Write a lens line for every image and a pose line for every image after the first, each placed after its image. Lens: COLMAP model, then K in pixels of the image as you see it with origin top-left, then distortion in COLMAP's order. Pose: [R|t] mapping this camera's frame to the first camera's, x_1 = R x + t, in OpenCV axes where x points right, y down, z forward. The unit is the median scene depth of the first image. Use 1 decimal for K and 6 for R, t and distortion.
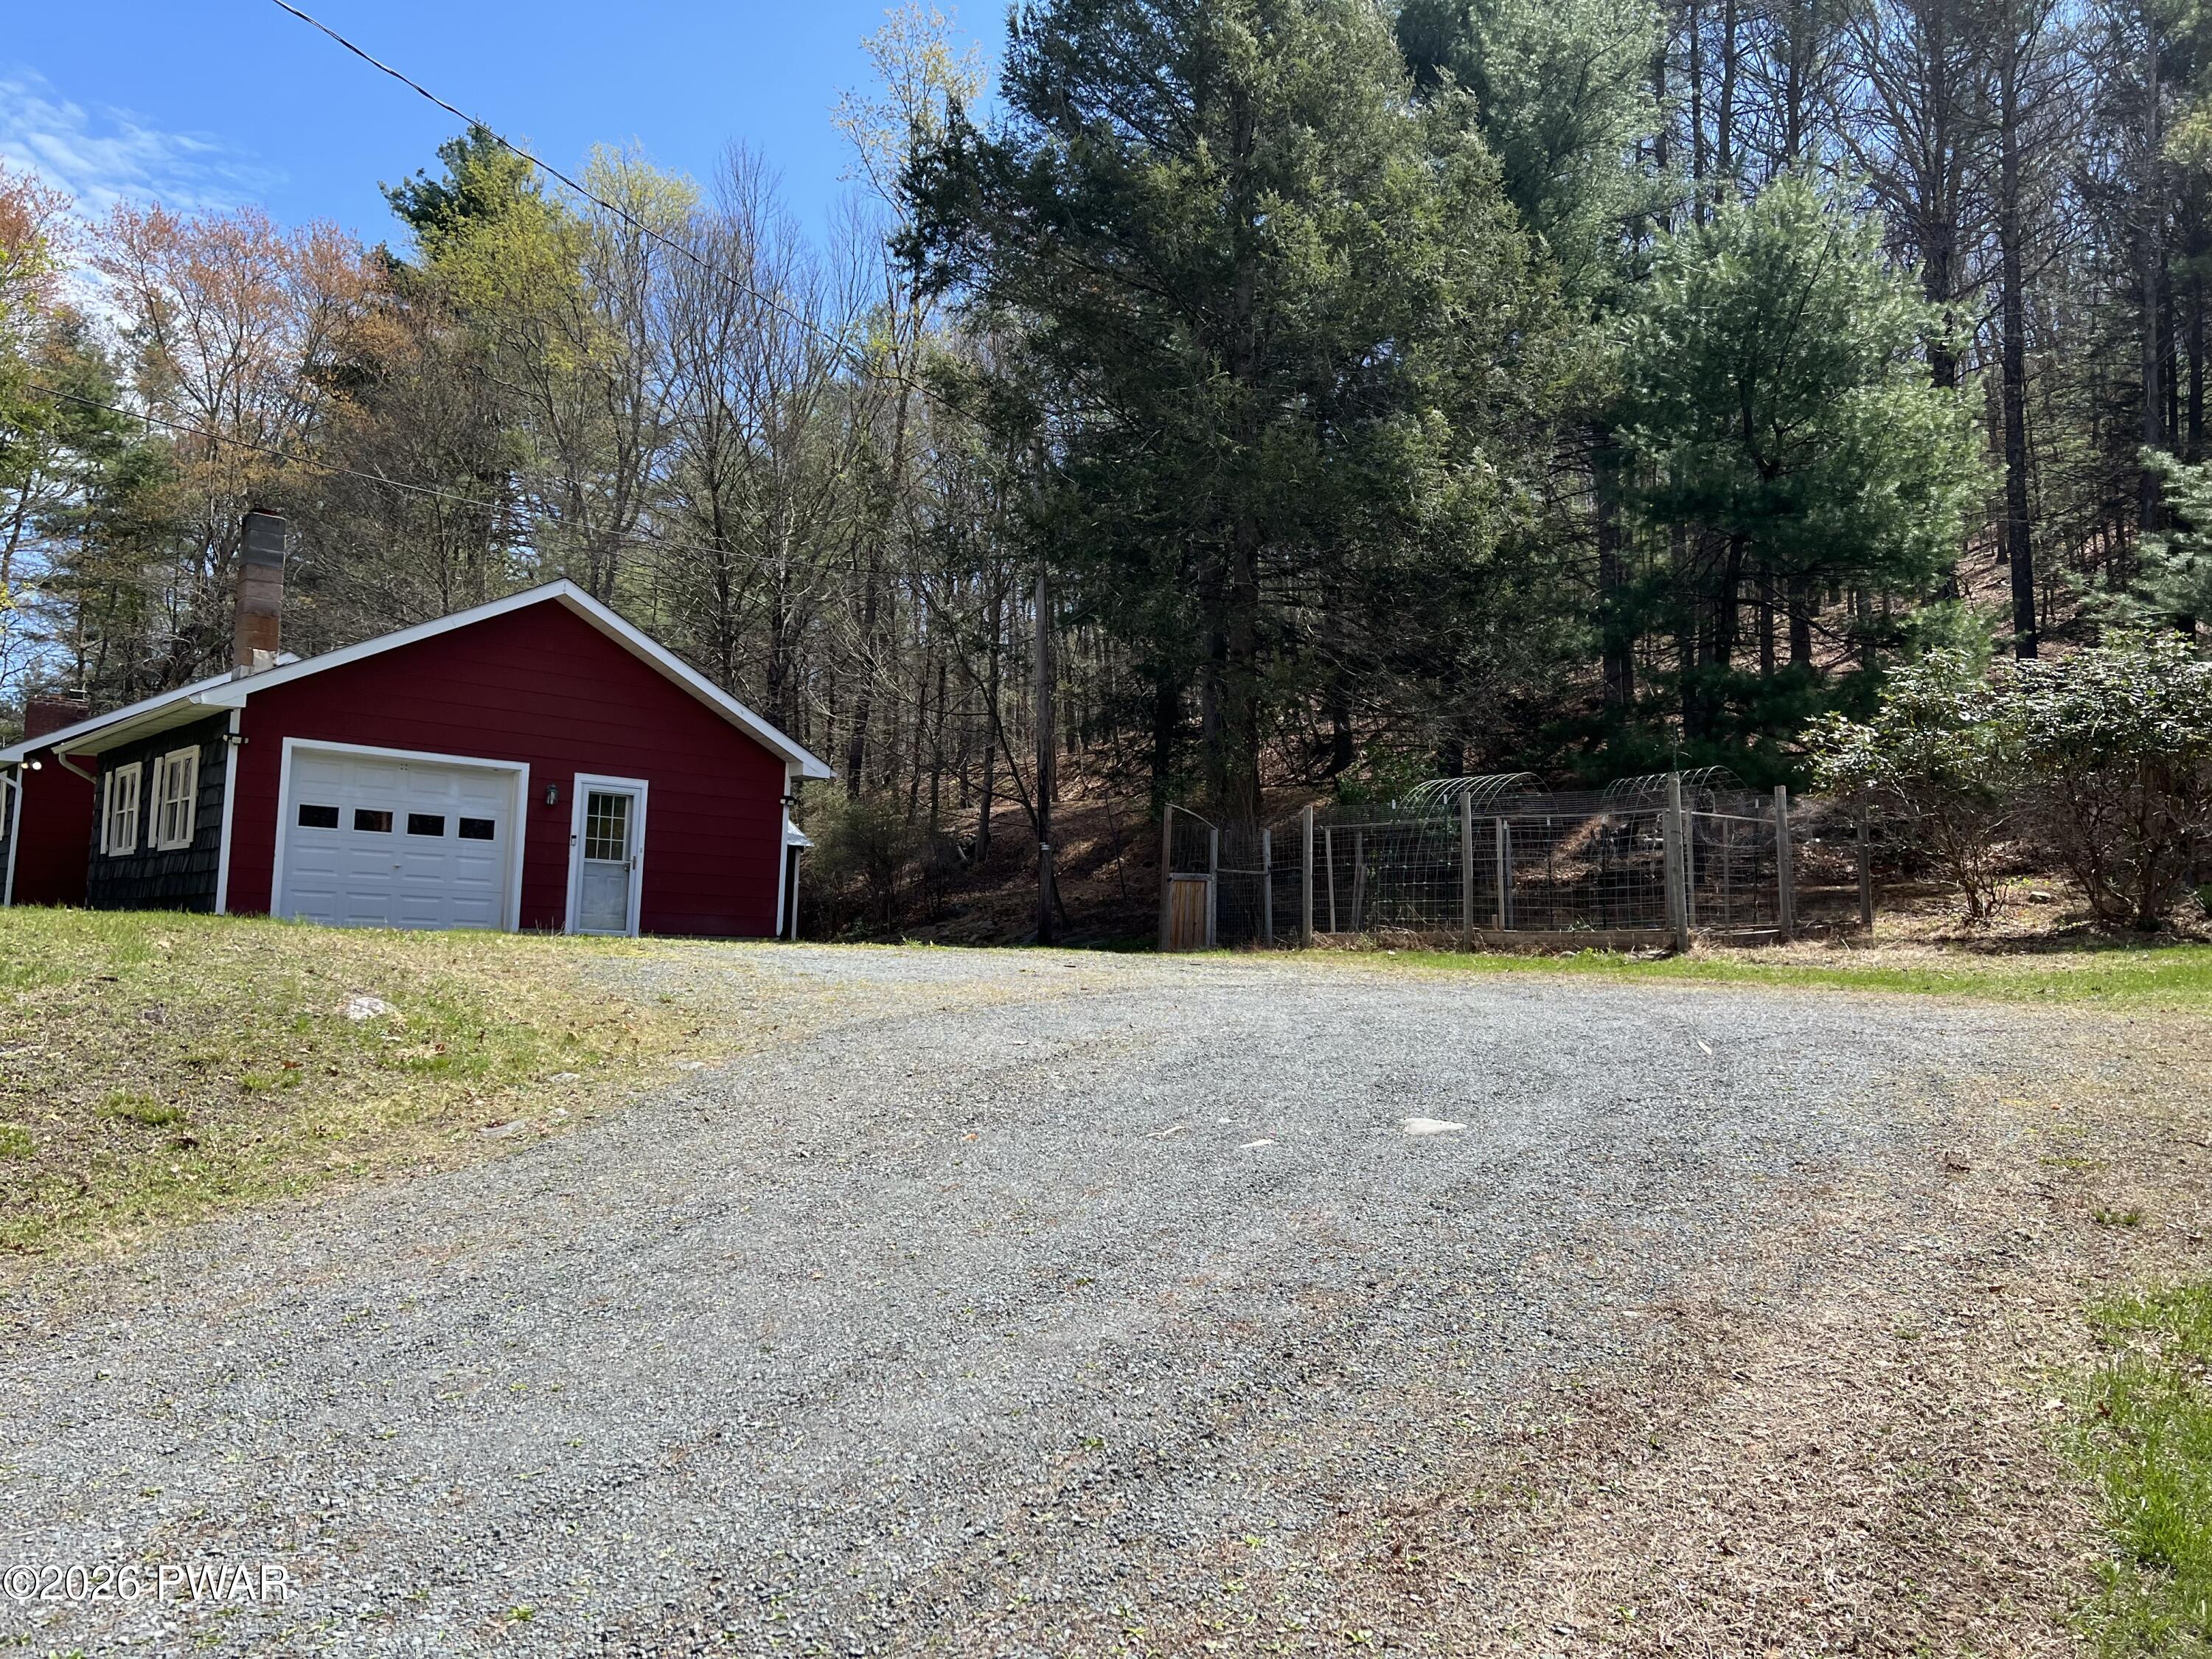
lens RADIAL K [[1570.6, 0, 1097.5], [0, 1570.6, 849.3], [0, 0, 1]] dist [-0.009645, -0.000543]
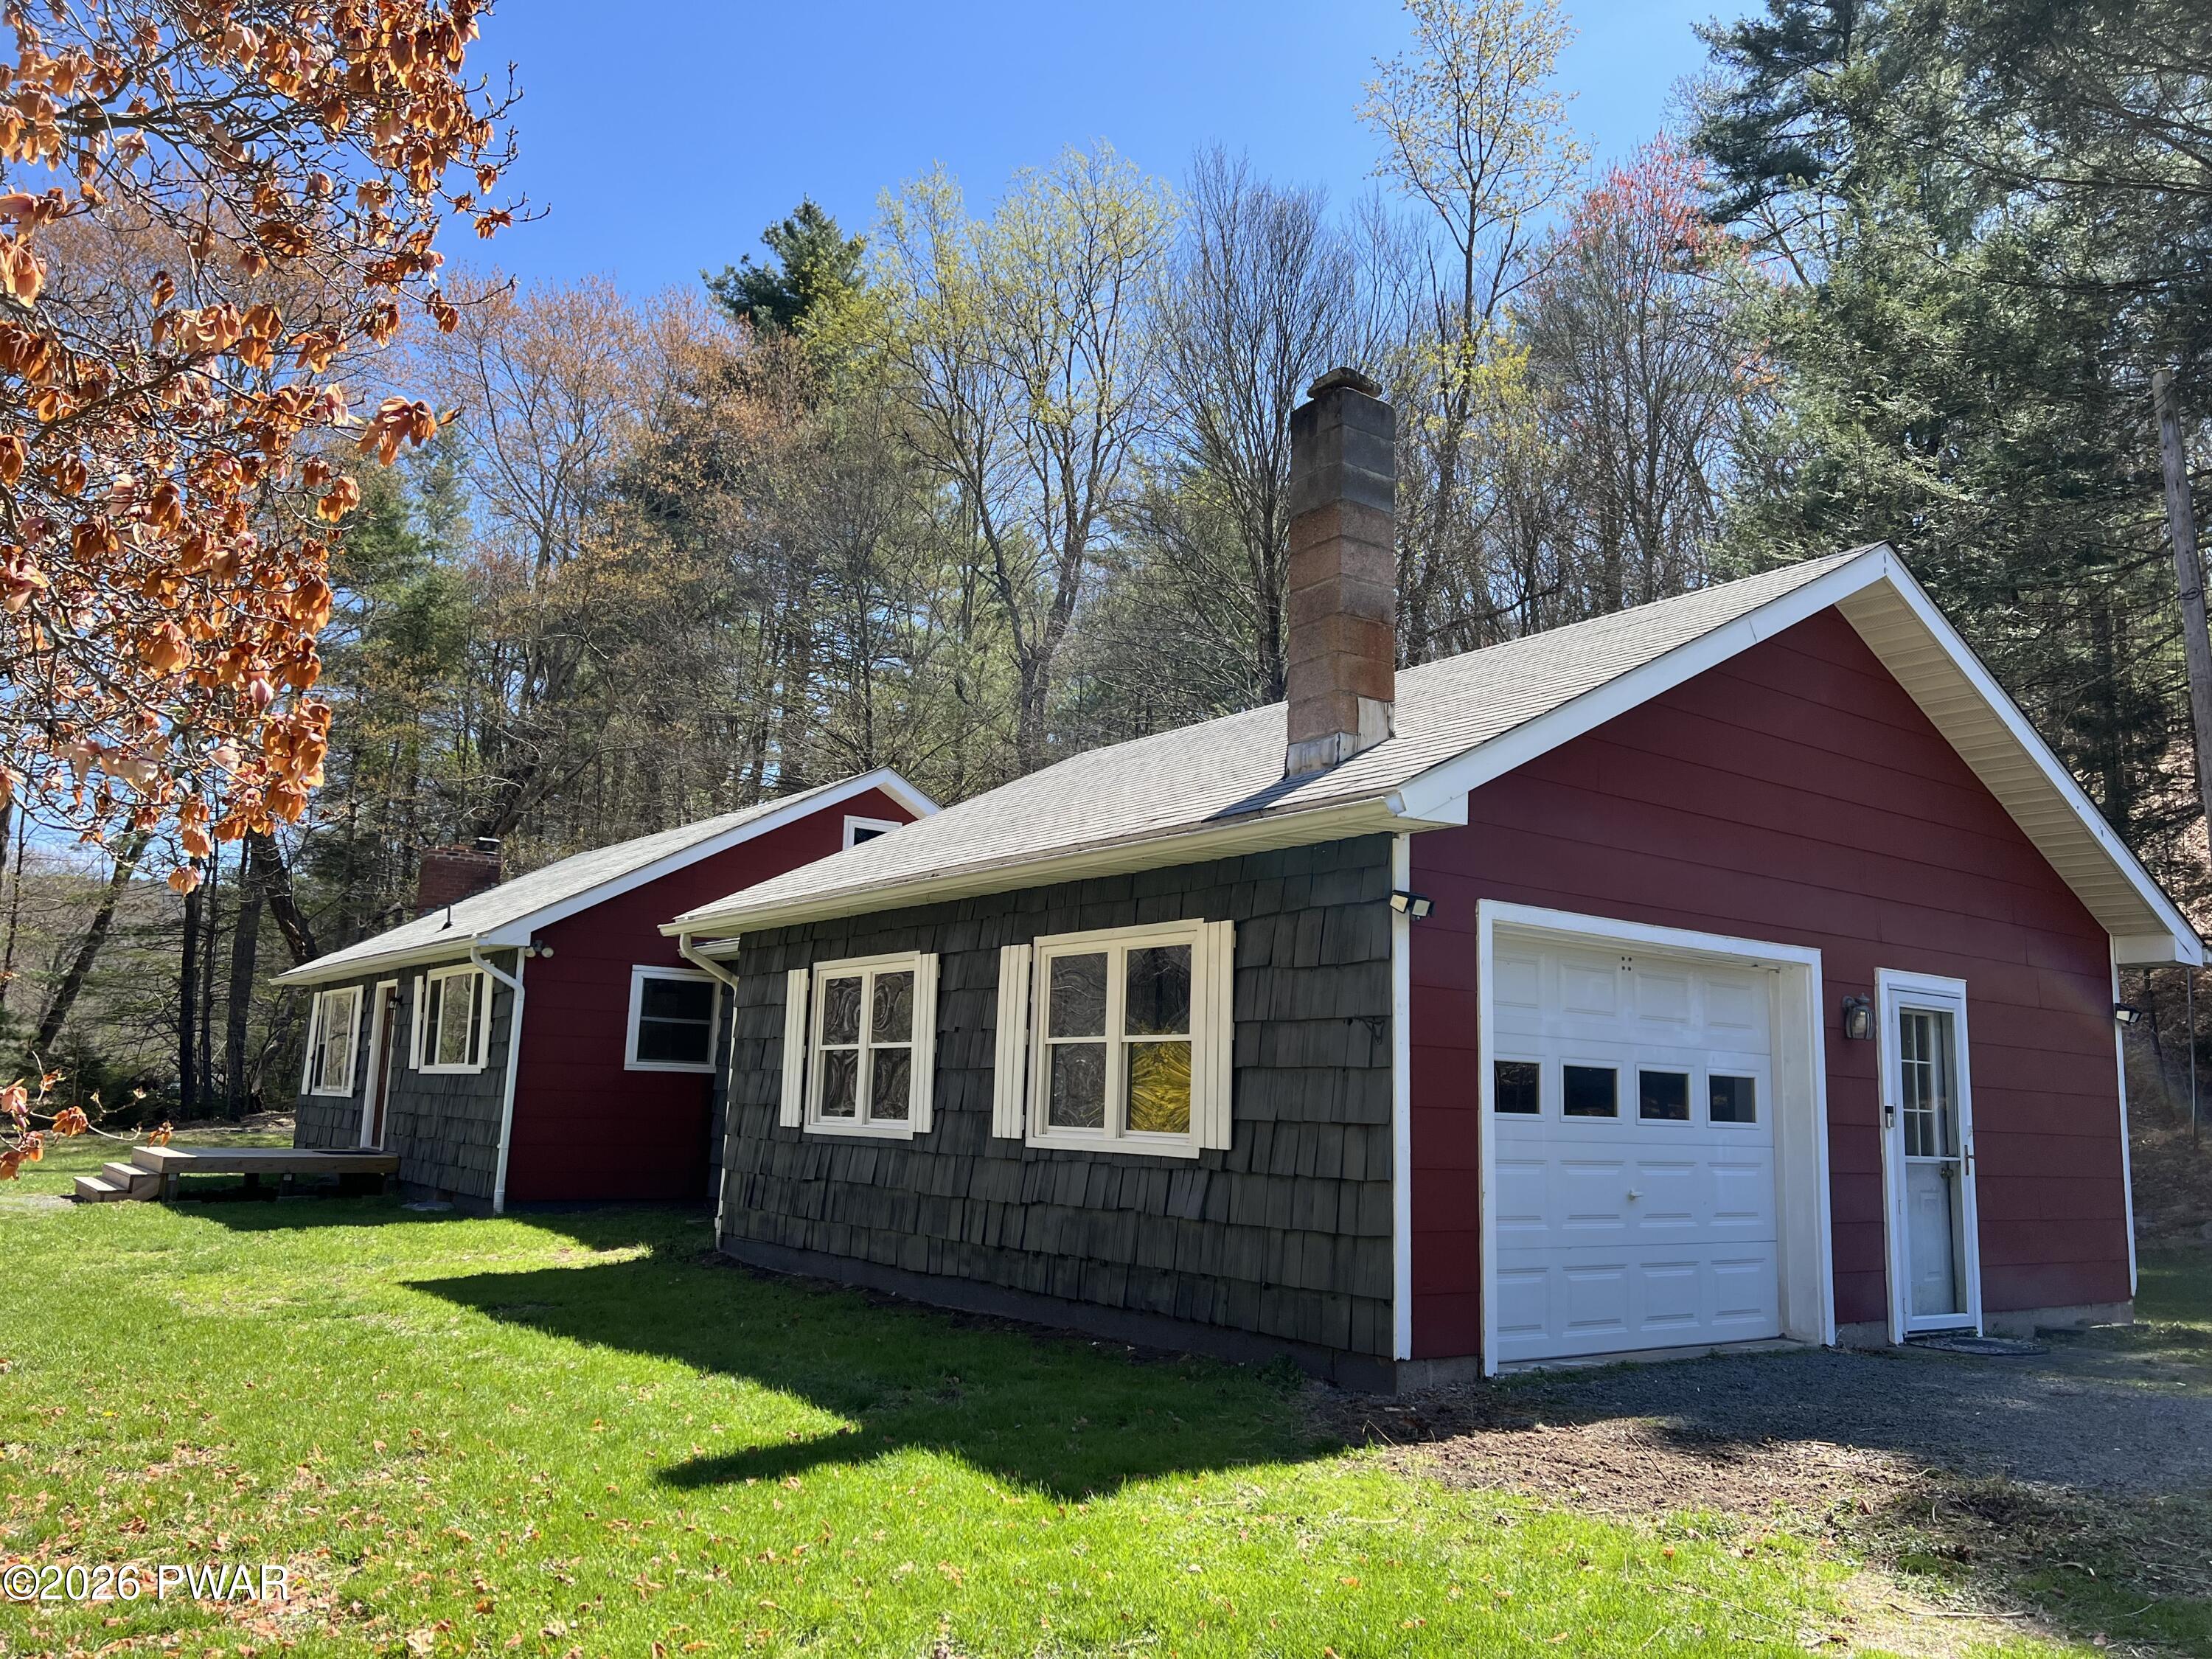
lens RADIAL K [[1672.1, 0, 1107.2], [0, 1672.1, 826.9], [0, 0, 1]] dist [0.031996, -0.051007]
pose [[0.992851, -0.021349, -0.117440, -0.494063], [0.008610, 0.994122, -0.107922, -0.038180], [0.119053, 0.106140, 0.987198, 0.485187]]
